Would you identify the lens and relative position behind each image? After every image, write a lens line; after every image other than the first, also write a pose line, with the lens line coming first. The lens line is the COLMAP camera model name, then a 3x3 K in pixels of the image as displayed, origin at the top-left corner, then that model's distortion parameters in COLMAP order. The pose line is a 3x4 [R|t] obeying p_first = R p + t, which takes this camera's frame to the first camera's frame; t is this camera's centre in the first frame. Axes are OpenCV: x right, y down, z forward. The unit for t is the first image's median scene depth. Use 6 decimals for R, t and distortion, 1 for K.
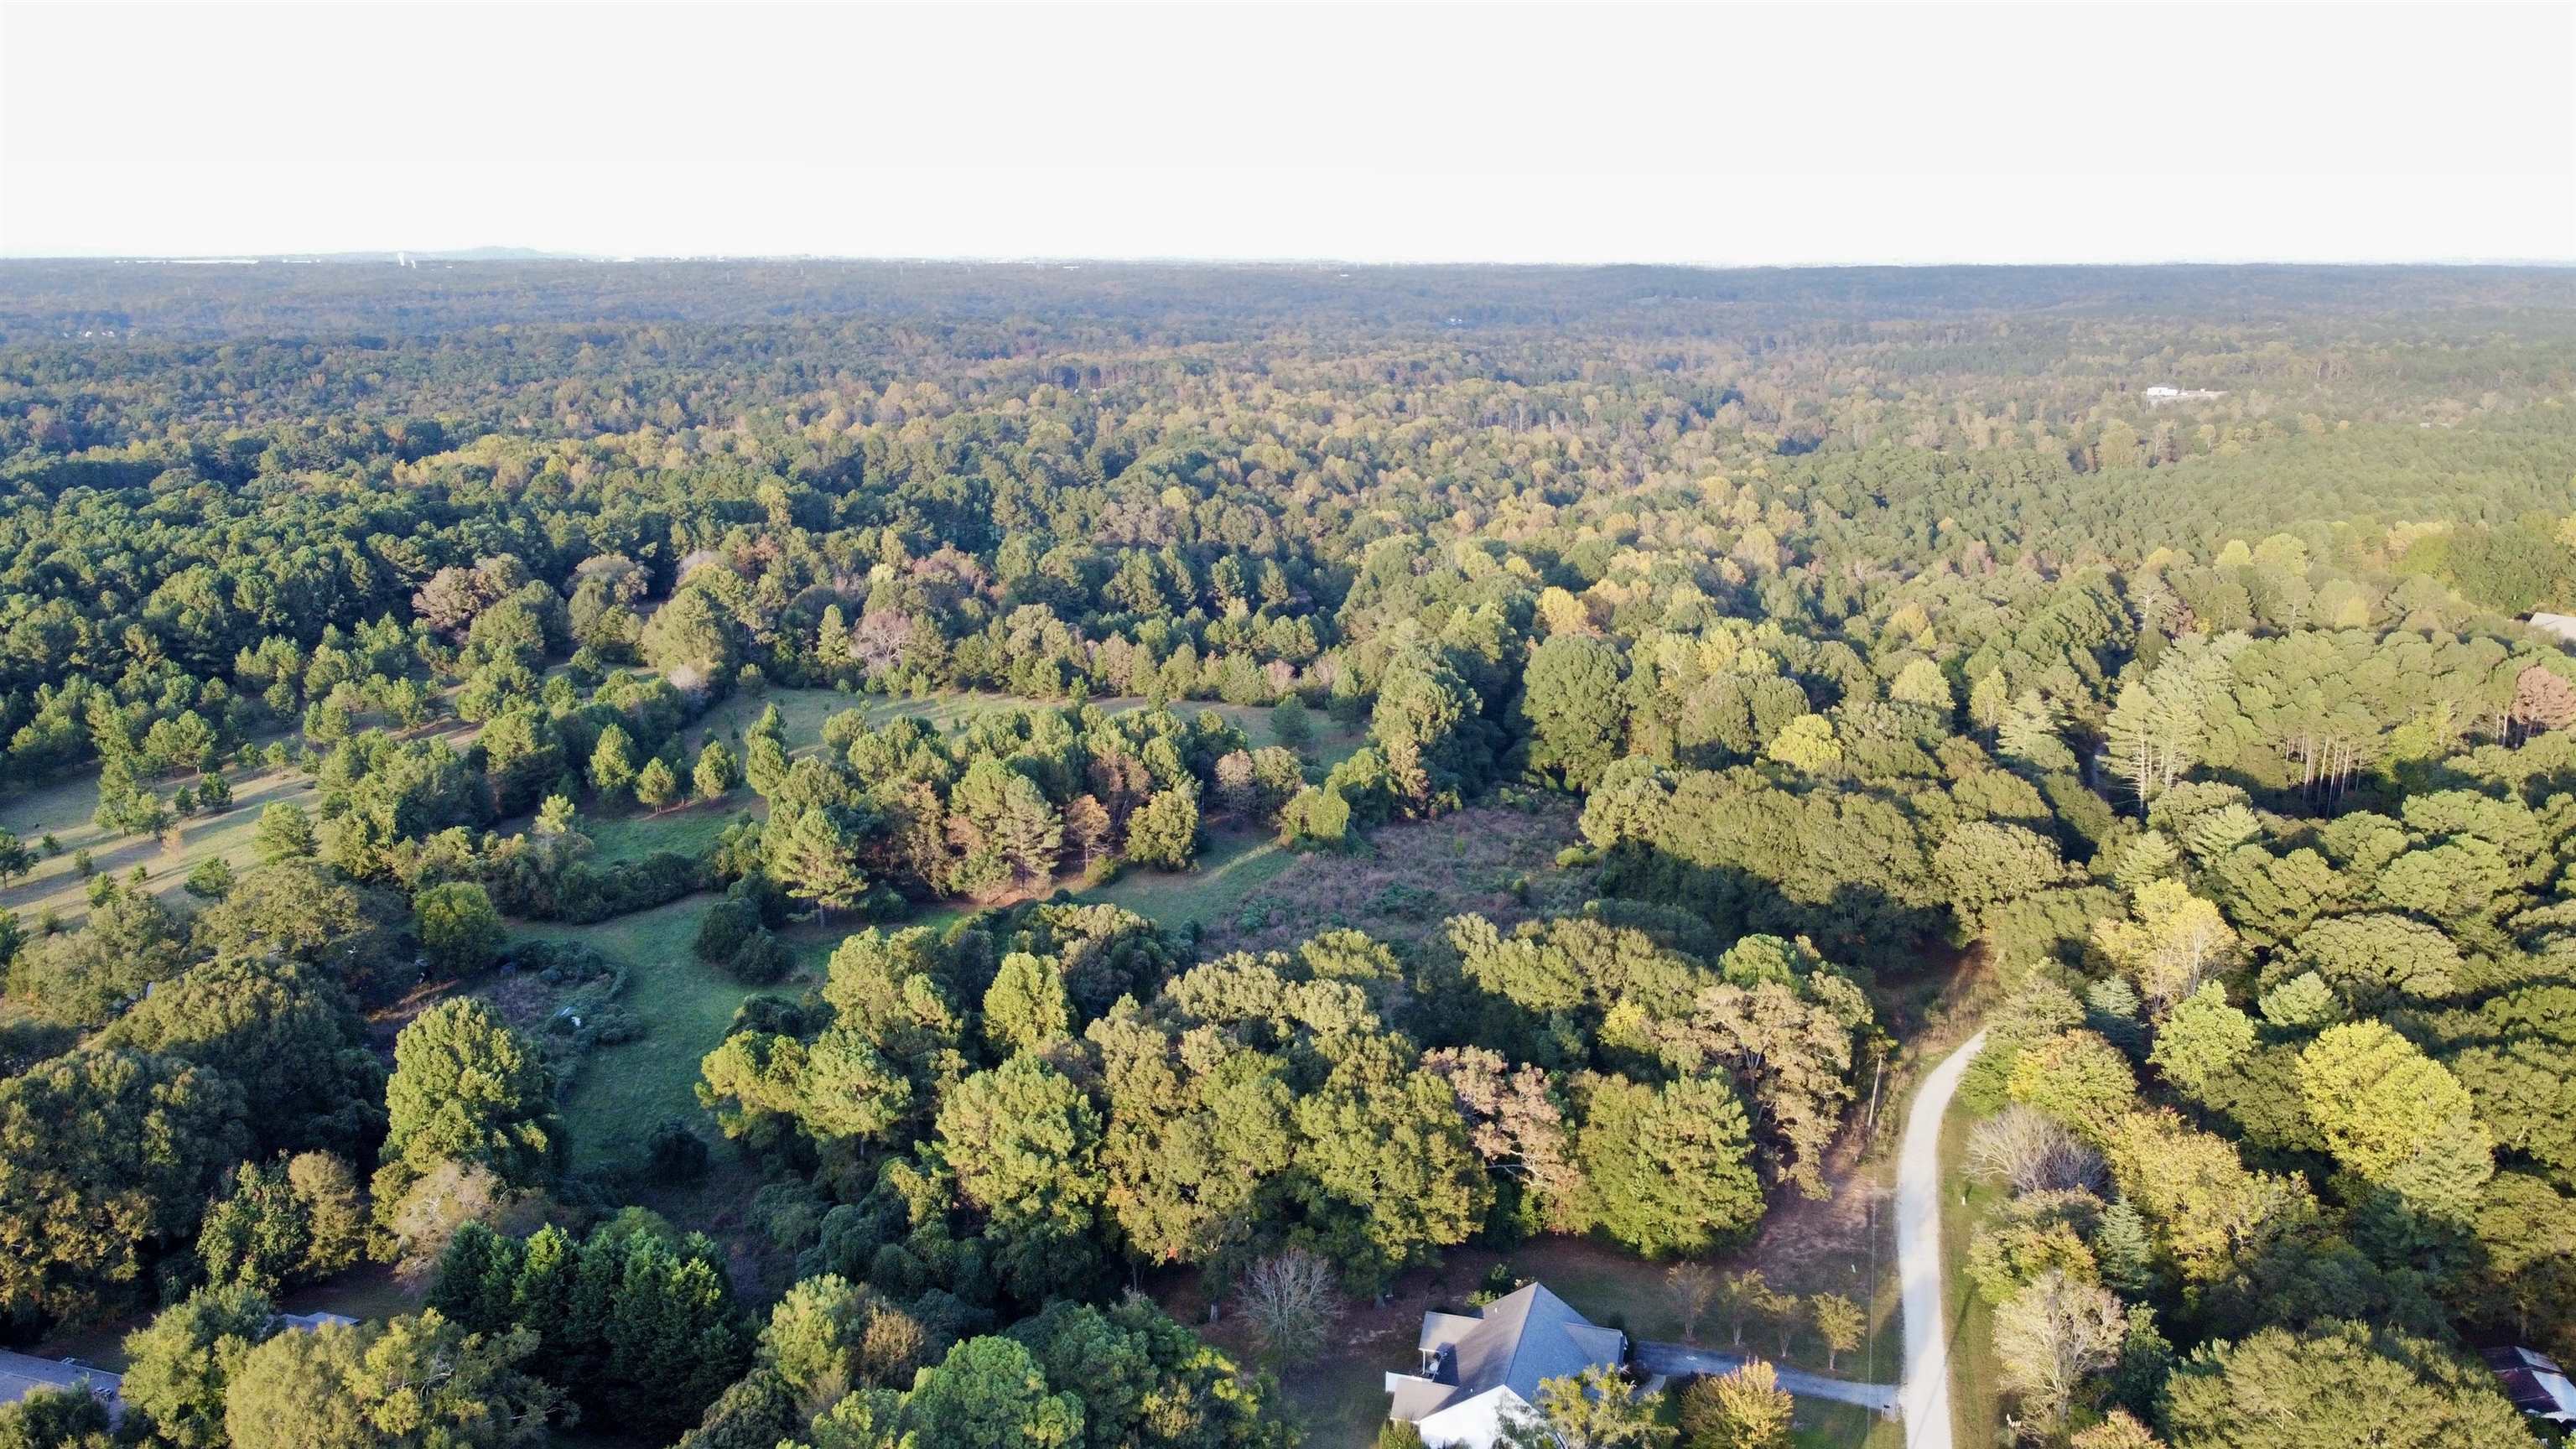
lens RADIAL K [[1971.0, 0, 1273.4], [0, 1971.0, 717.9], [0, 0, 1]] dist [0.000820, -0.001574]
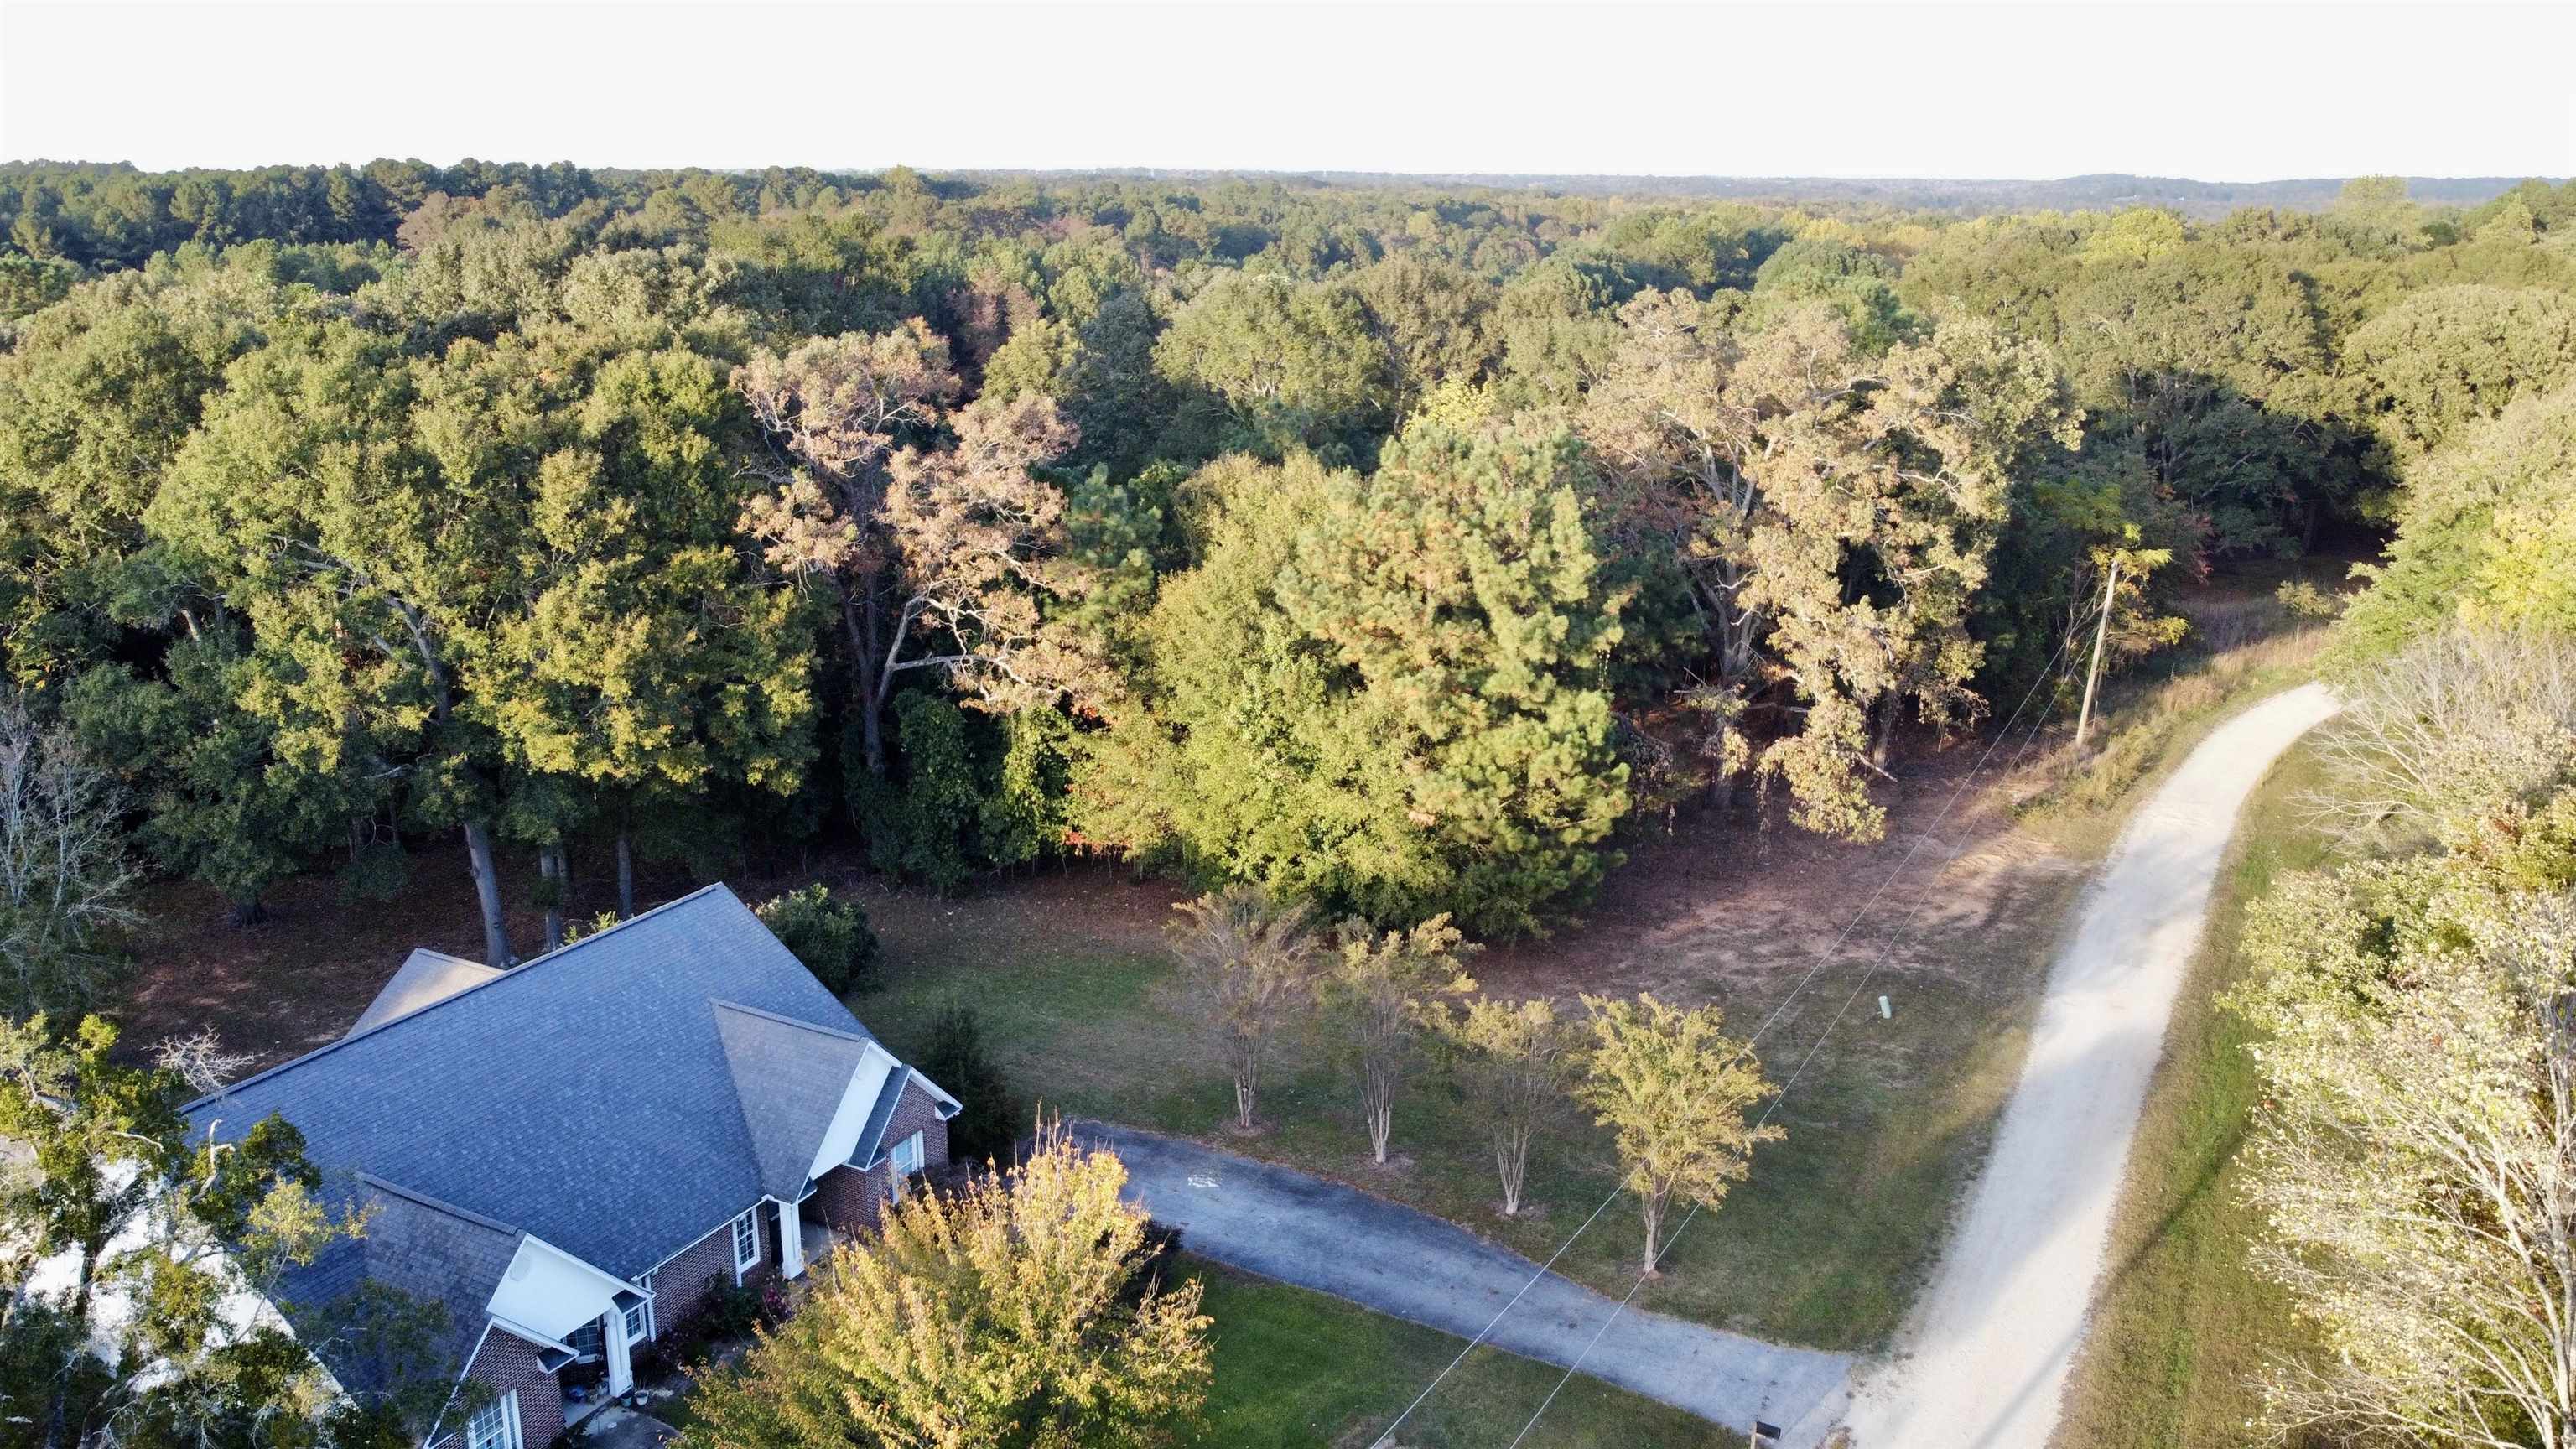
lens RADIAL K [[1971.0, 0, 1273.4], [0, 1971.0, 717.9], [0, 0, 1]] dist [0.000820, -0.001574]
pose [[0.976120, 0.062427, -0.208069, 0.253515], [-0.055188, 0.997657, 0.040421, 0.218002], [0.210105, -0.027973, 0.977279, 0.641117]]
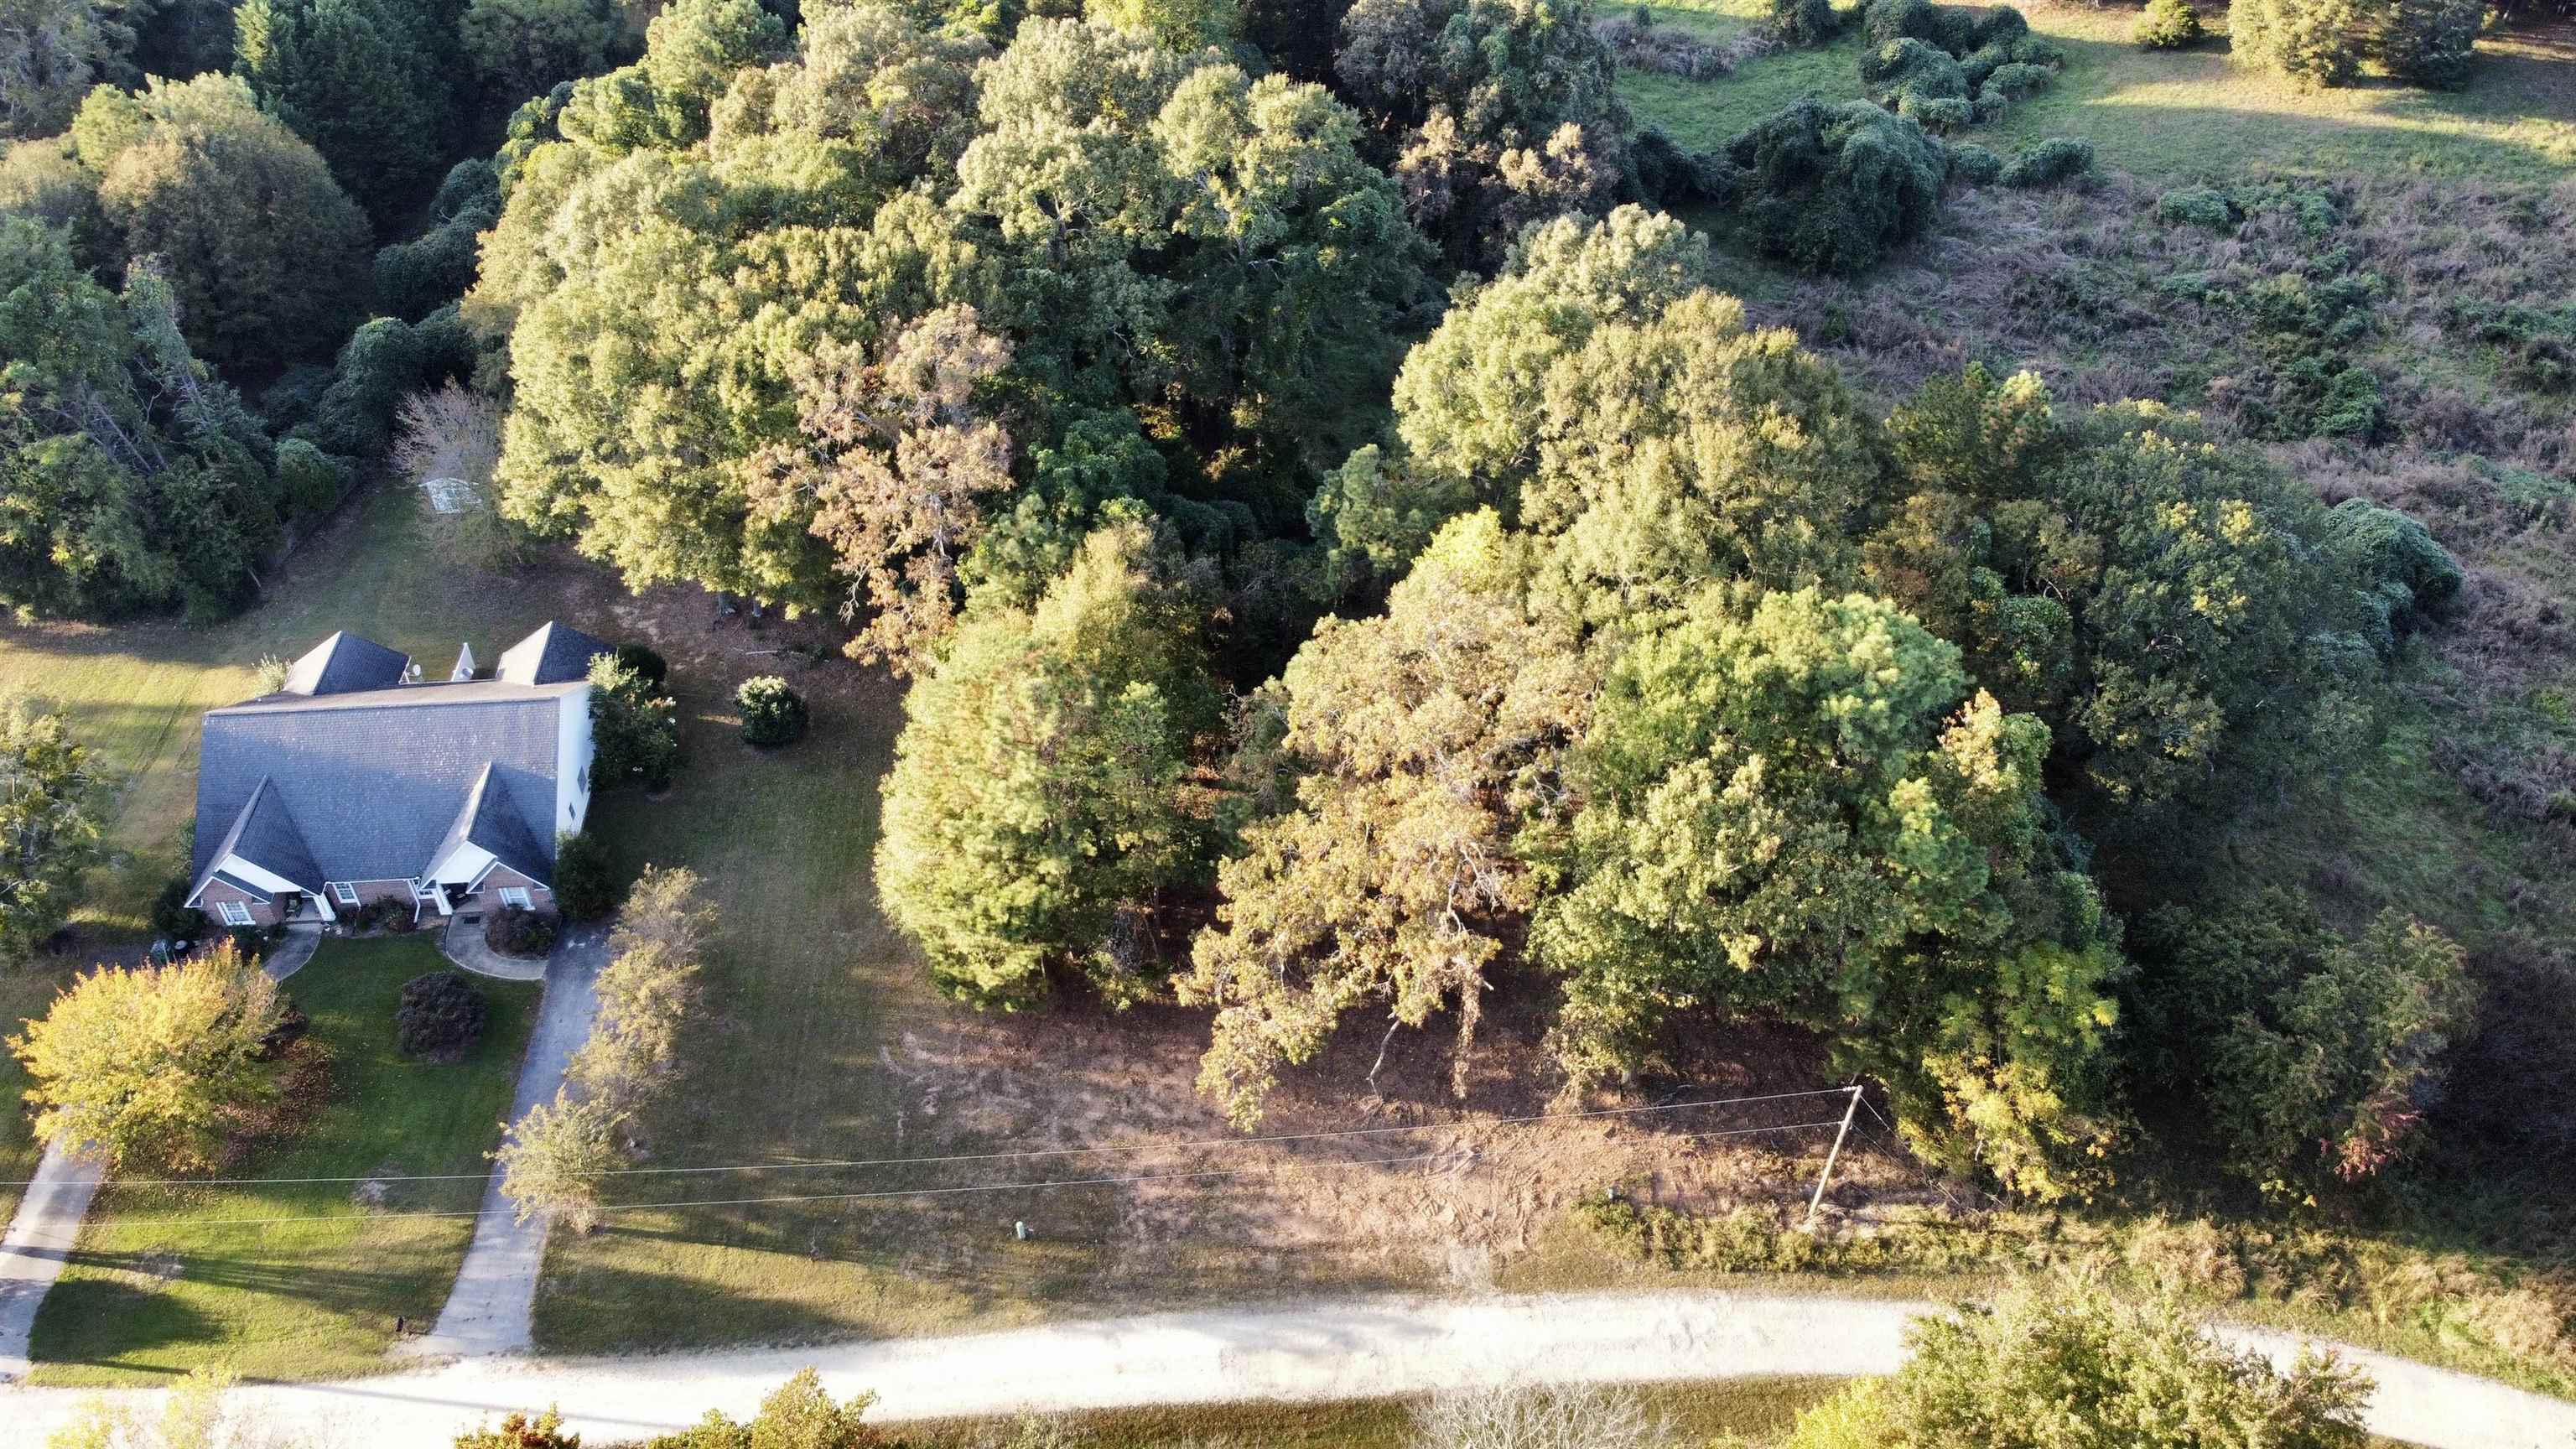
lens RADIAL K [[1971.0, 0, 1273.4], [0, 1971.0, 717.9], [0, 0, 1]] dist [0.000820, -0.001574]
pose [[0.349800, 0.628368, -0.694833, 0.523816], [-0.214121, 0.775683, 0.593689, -0.066271], [0.912026, -0.058894, 0.405881, 0.860072]]
